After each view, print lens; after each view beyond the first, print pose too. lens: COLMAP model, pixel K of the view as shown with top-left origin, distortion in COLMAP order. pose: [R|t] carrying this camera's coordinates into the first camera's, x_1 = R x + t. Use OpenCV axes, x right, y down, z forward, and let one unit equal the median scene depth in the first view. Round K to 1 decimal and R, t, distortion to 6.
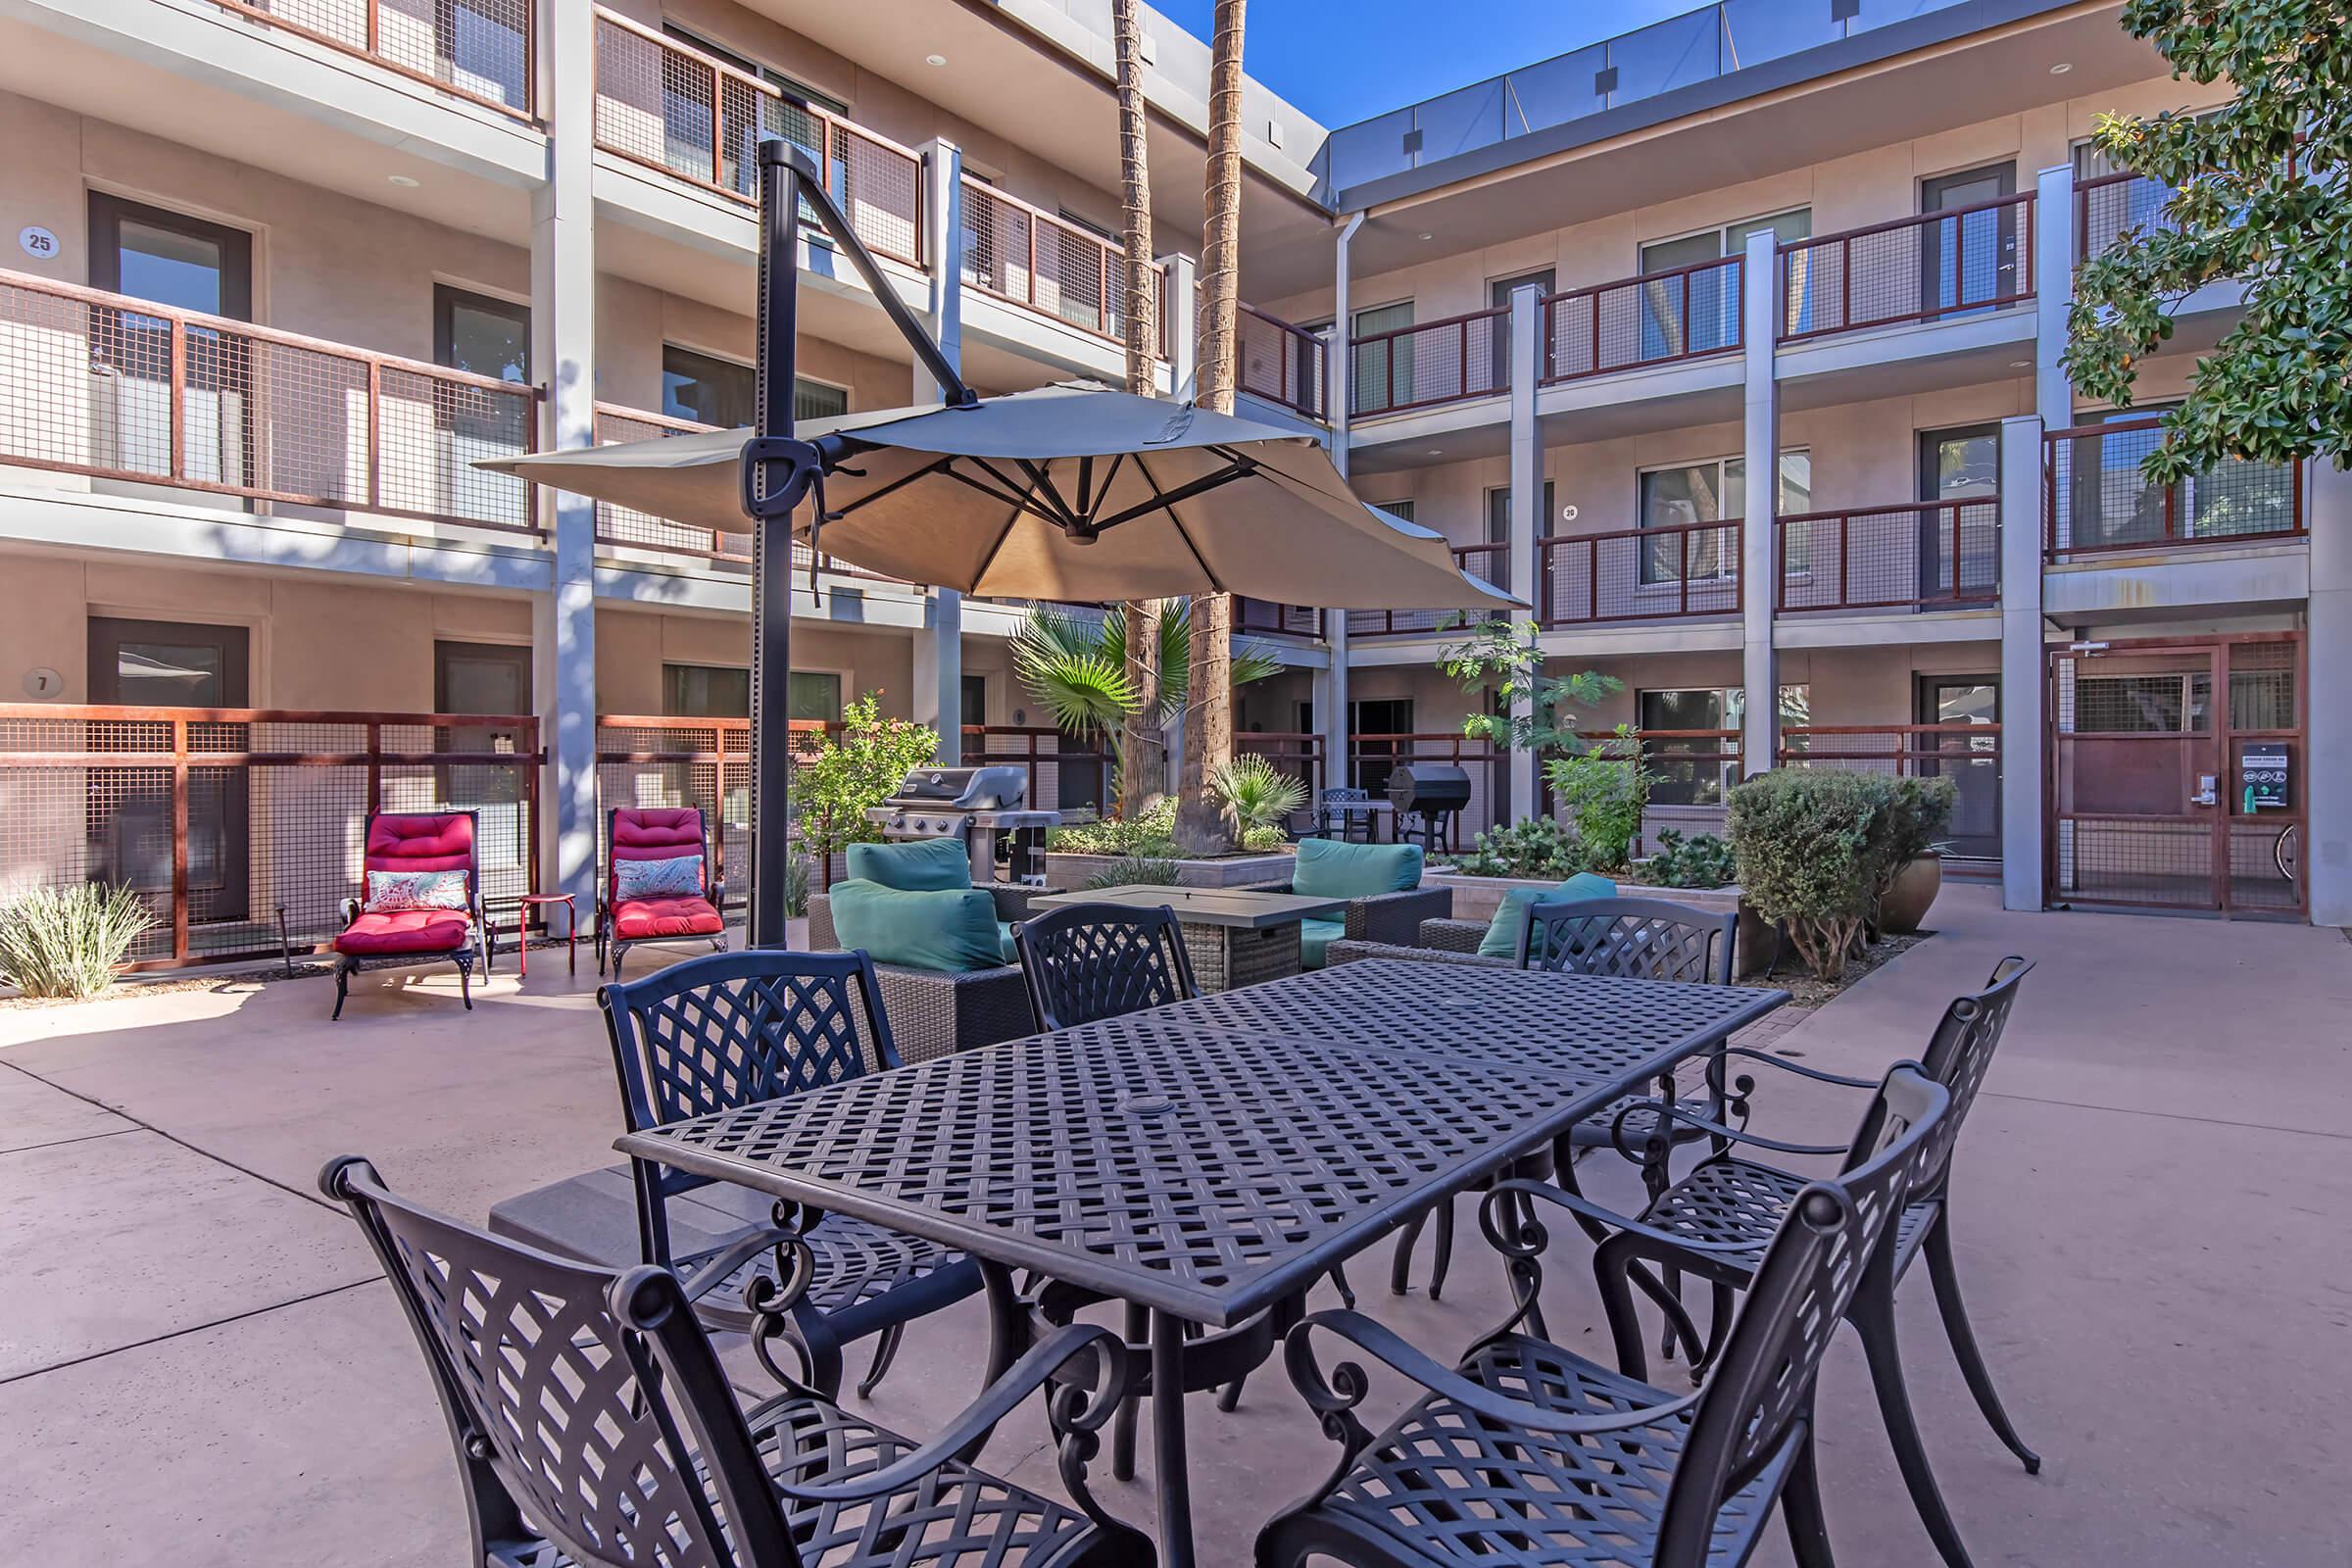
lens RADIAL K [[1301.0, 0, 1193.5], [0, 1301.0, 769.6], [0, 0, 1]] dist [-0.013215, -0.000752]
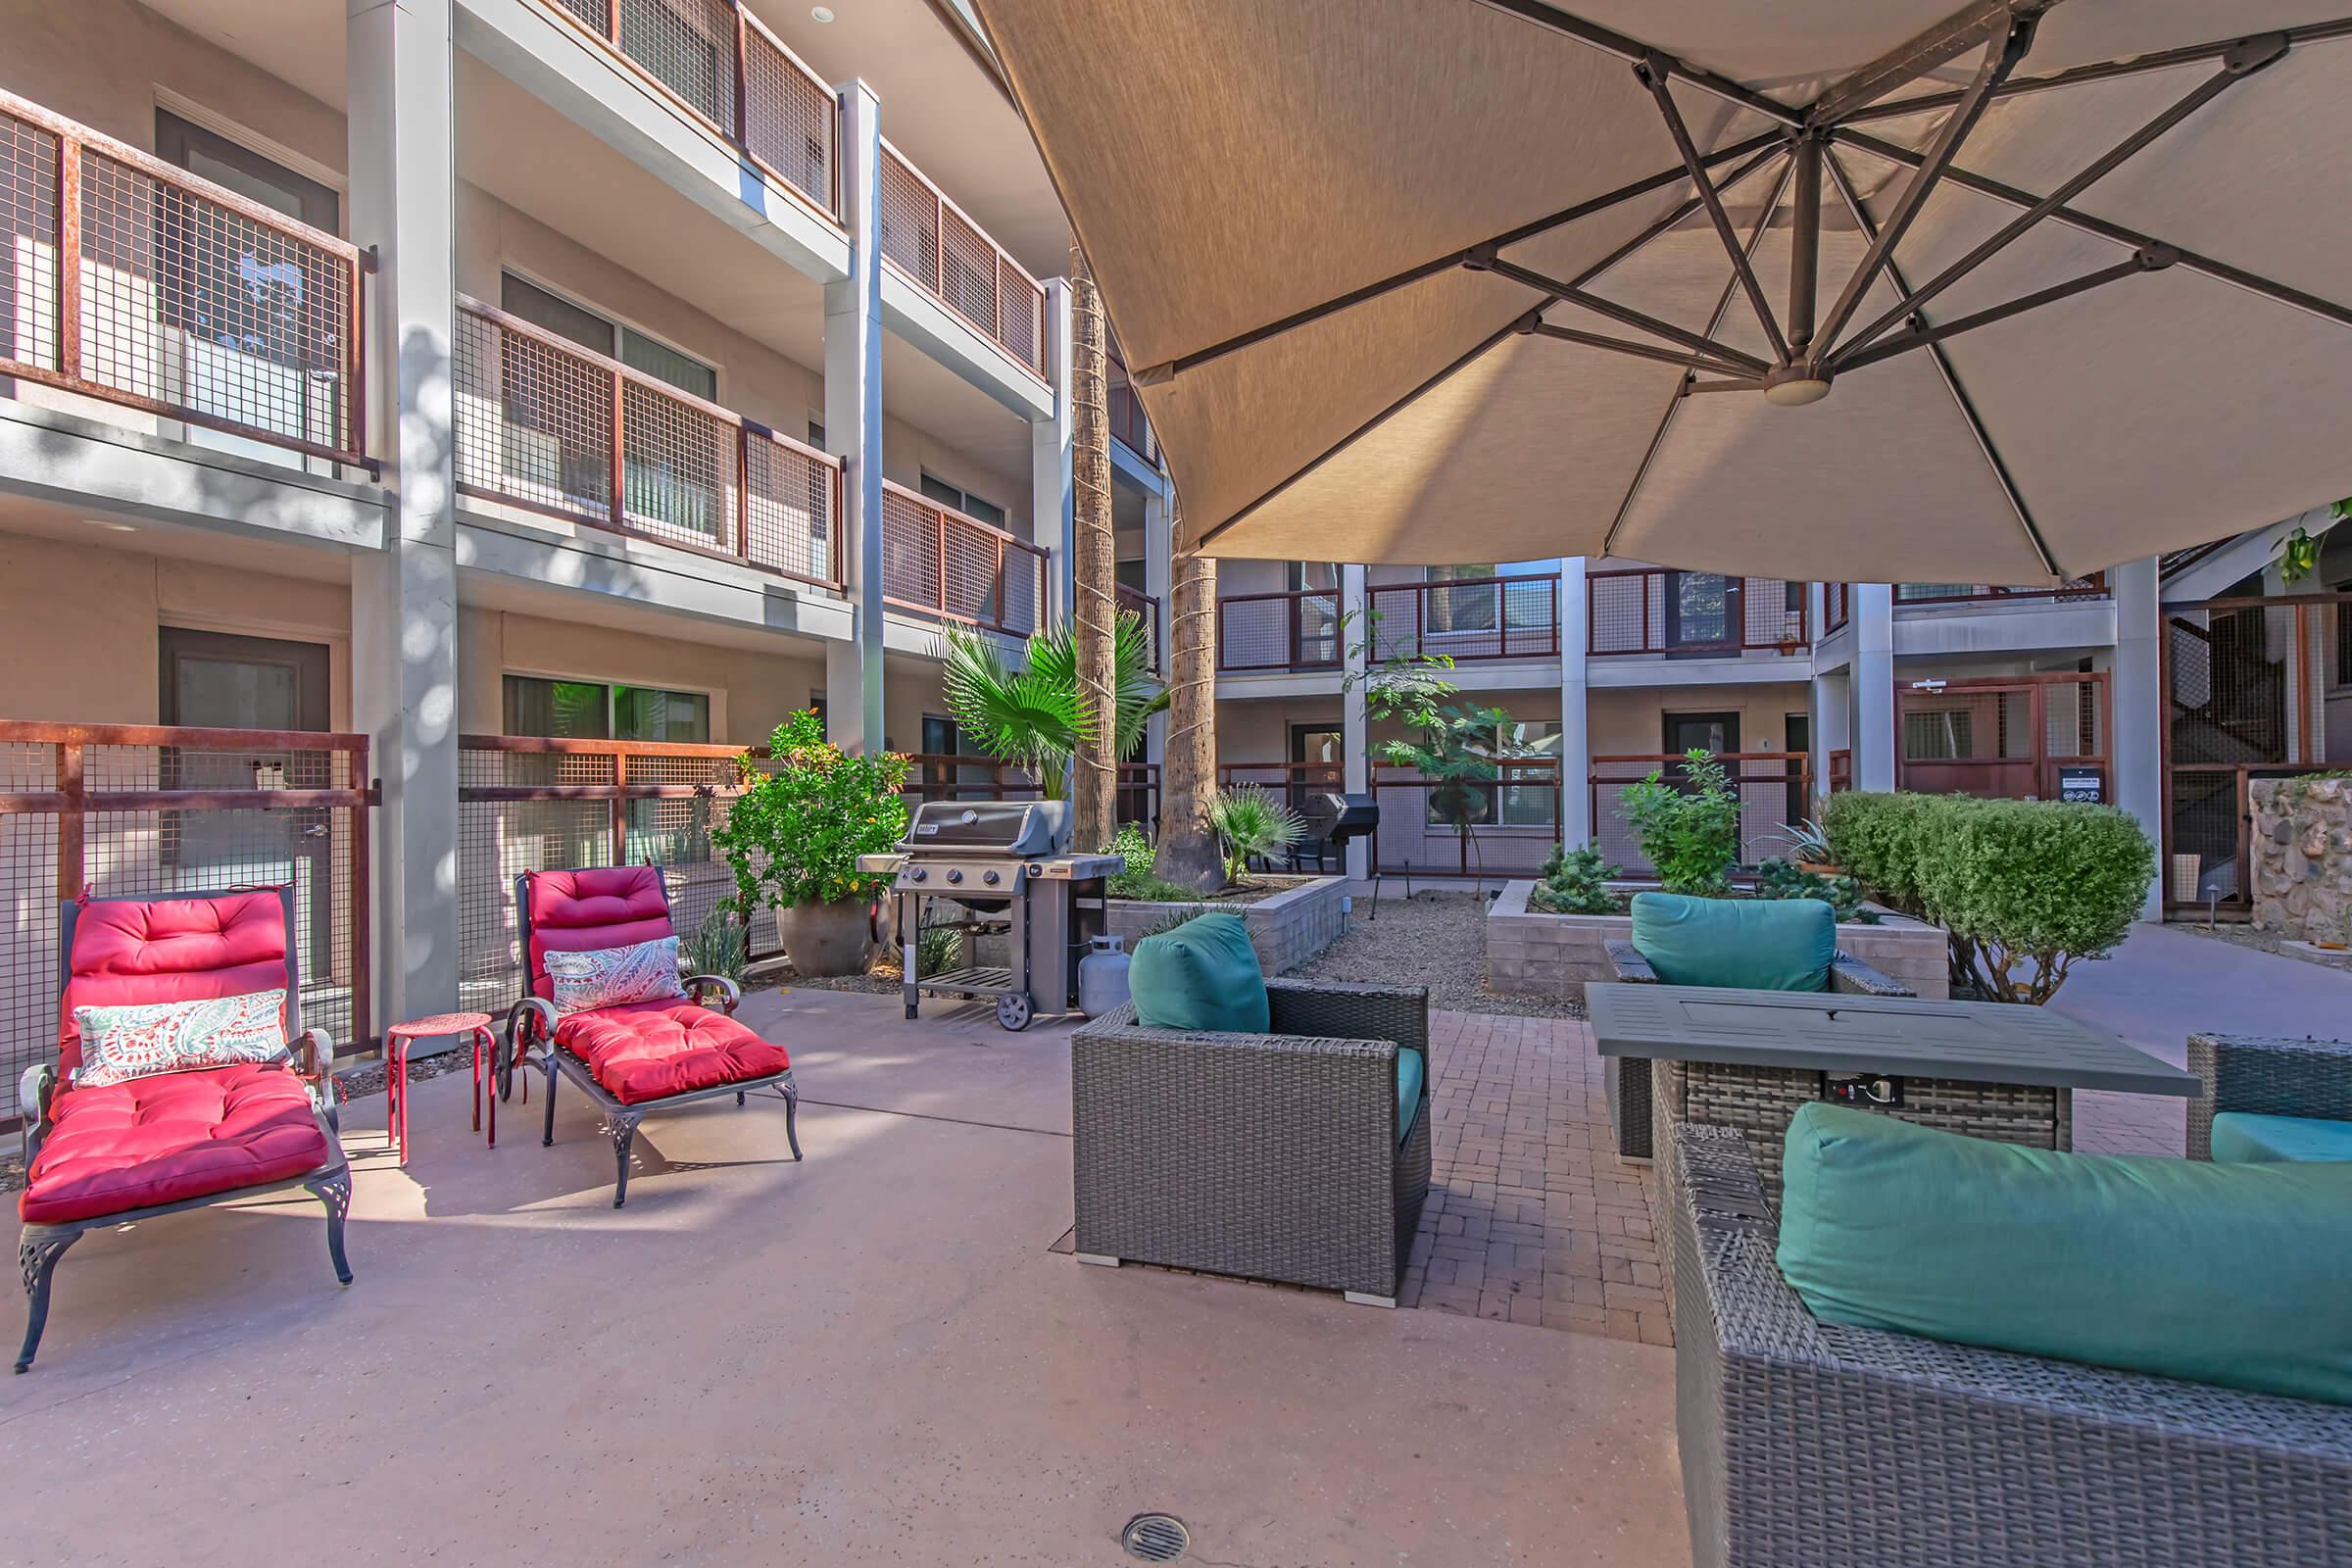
lens RADIAL K [[1043.8, 0, 1168.7], [0, 1043.8, 779.1], [0, 0, 1]] dist [0.001640, -0.000149]
pose [[0.960214, -0.006106, 0.279198, -0.217744], [0.010484, 0.999844, -0.014190, -0.004715], [-0.279067, 0.016553, 0.960129, 0.306839]]
